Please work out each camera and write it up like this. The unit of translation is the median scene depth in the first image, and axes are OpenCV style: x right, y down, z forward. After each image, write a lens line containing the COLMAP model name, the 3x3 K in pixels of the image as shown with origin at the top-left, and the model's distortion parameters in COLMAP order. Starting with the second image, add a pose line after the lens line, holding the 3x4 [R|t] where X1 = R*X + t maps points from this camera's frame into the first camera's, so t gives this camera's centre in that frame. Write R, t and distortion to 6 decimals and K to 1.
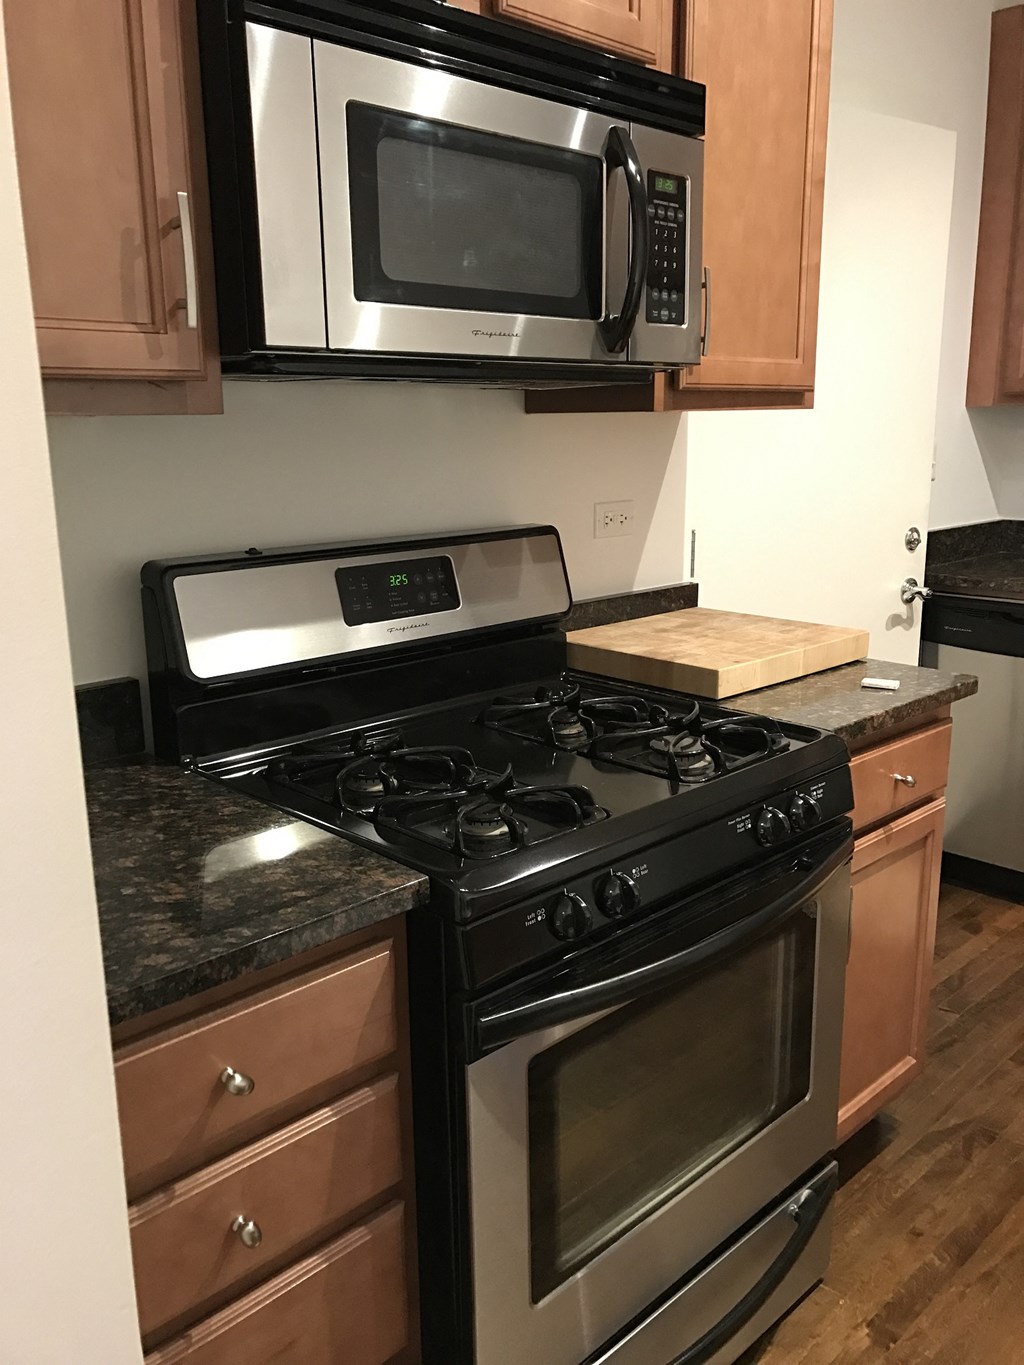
lens RADIAL K [[1124.6, 0, 512.6], [0, 1124.6, 680.9], [0, 0, 1]] dist [0.017580, 0.001233]
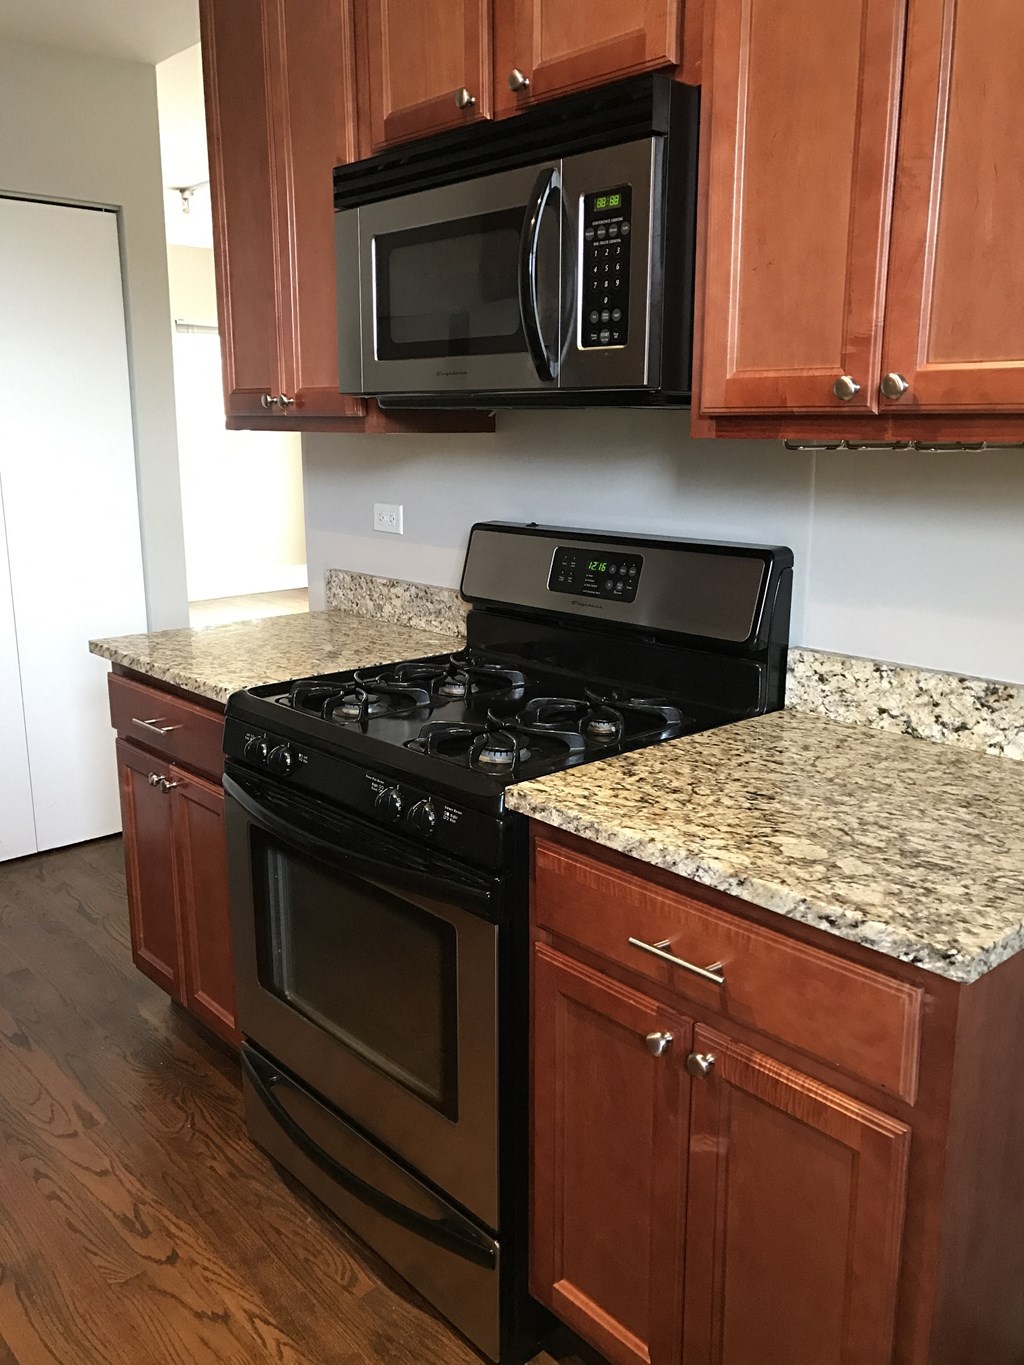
lens RADIAL K [[1124.6, 0, 505.9], [0, 1124.6, 681.8], [0, 0, 1]] dist [0.017580, 0.001233]
pose [[-0.030763, 0.253231, -0.966917, 1.155105], [-0.206916, 0.944806, 0.254023, -0.274028], [0.977875, 0.207885, 0.023333, 0.960893]]
